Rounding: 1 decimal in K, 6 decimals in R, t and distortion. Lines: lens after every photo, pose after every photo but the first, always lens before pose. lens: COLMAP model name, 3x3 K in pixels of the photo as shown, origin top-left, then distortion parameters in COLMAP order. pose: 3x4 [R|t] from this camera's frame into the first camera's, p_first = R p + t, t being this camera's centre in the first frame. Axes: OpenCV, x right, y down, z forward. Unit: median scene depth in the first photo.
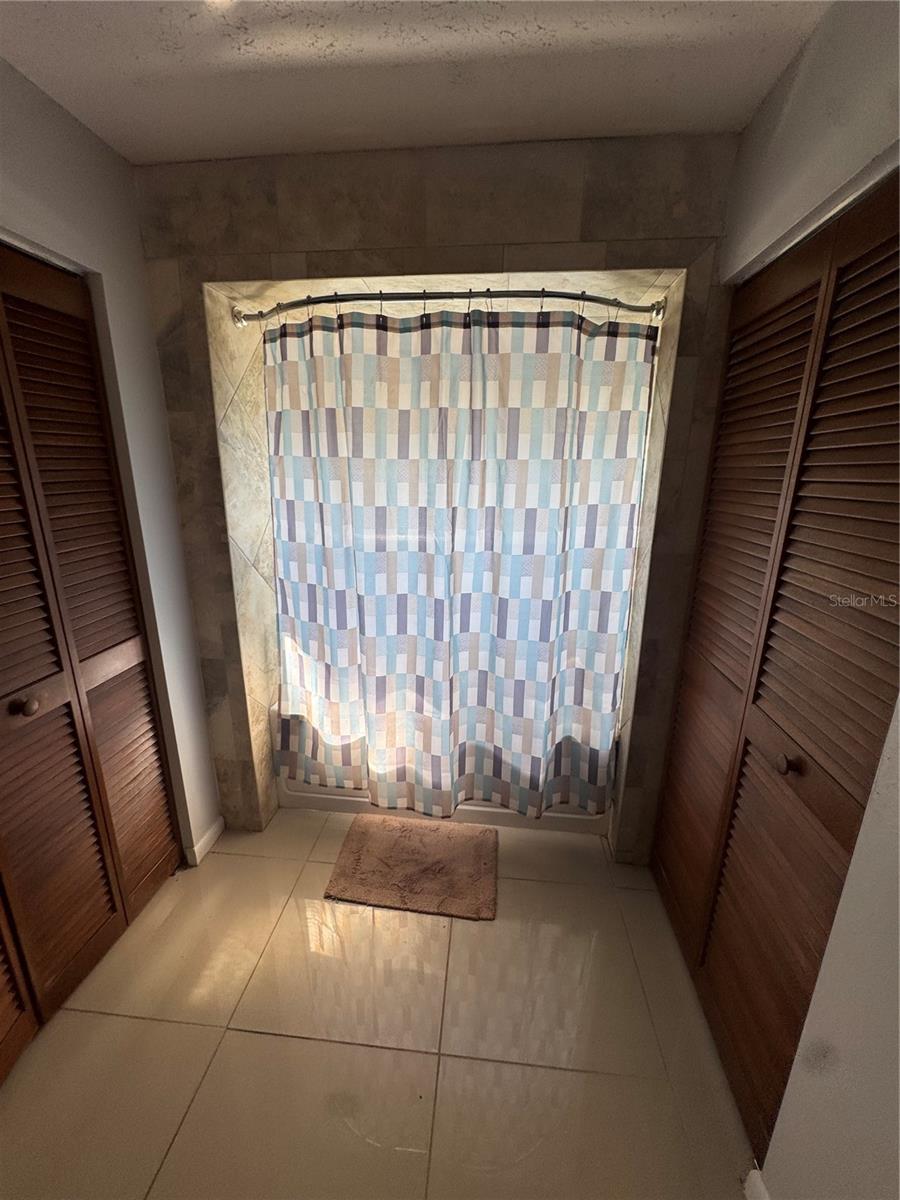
lens RADIAL K [[478.7, 0, 447.4], [0, 478.7, 604.2], [0, 0, 1]] dist [-0.002307, 0.000442]
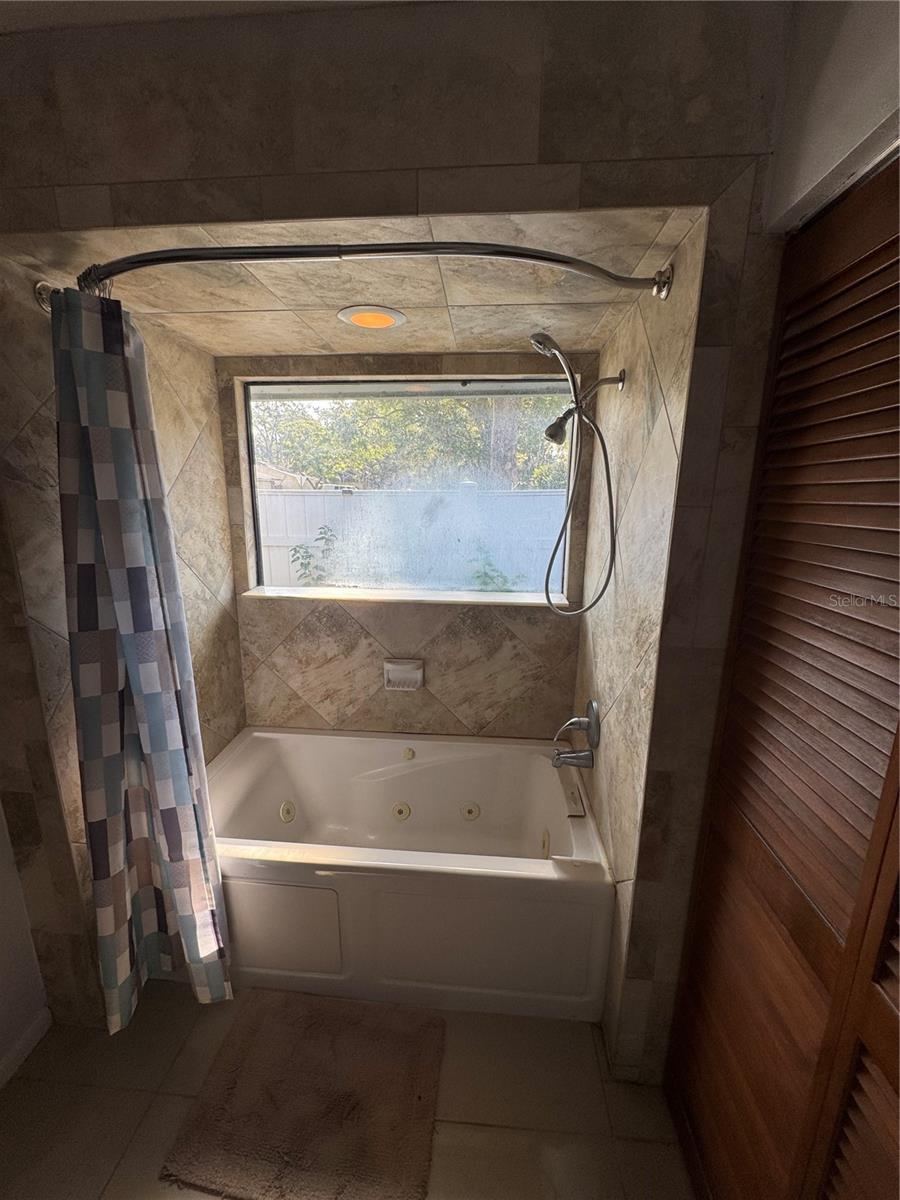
lens RADIAL K [[478.7, 0, 447.9], [0, 478.7, 602.8], [0, 0, 1]] dist [-0.002307, 0.000442]
pose [[0.999683, -0.008364, 0.023729, 0.130655], [0.009294, 0.999181, -0.039371, -0.152501], [-0.023380, 0.039579, 0.998943, 0.376023]]
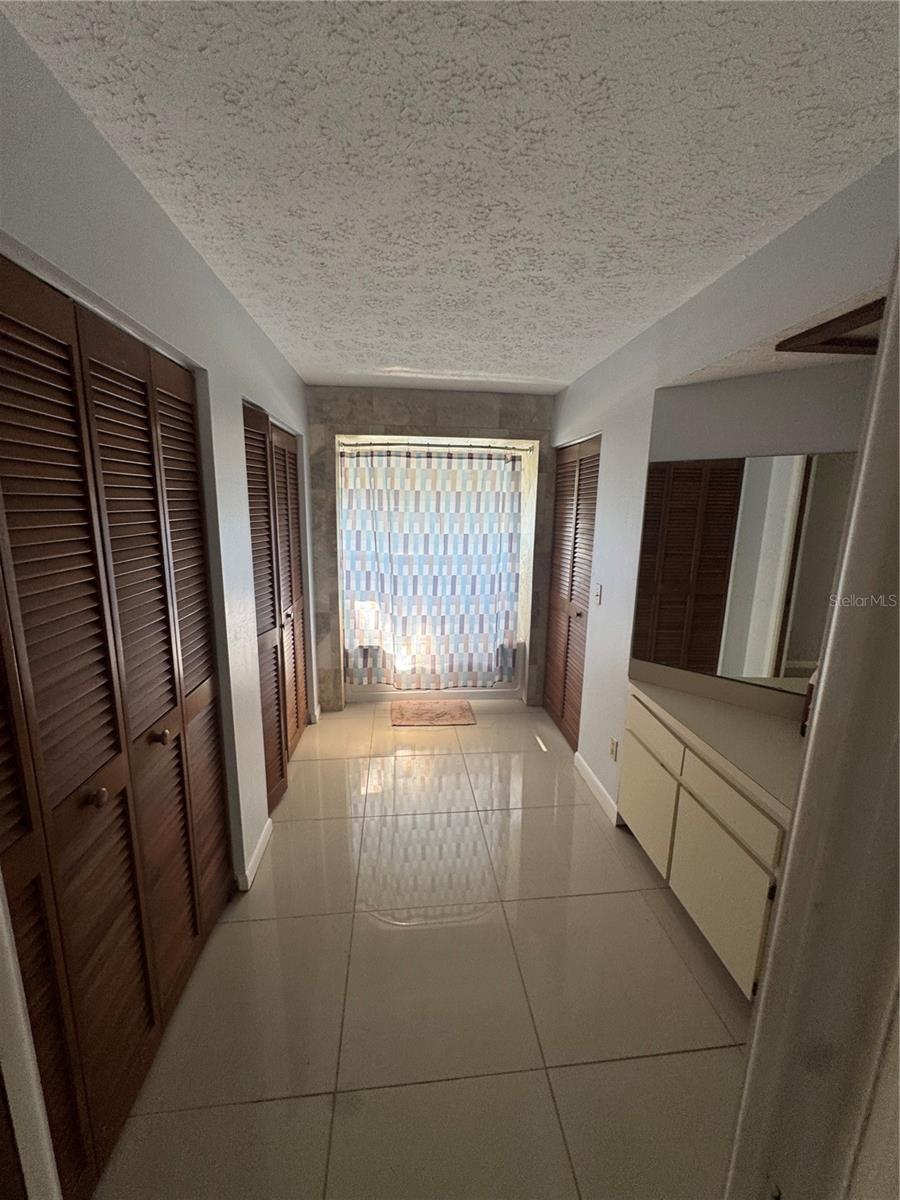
lens RADIAL K [[478.7, 0, 446.0], [0, 478.7, 601.6], [0, 0, 1]] dist [-0.002307, 0.000442]
pose [[0.979299, -0.036058, 0.199183, -0.490071], [0.049370, 0.996837, -0.062273, 0.271010], [-0.196308, 0.070817, 0.977982, -1.246369]]
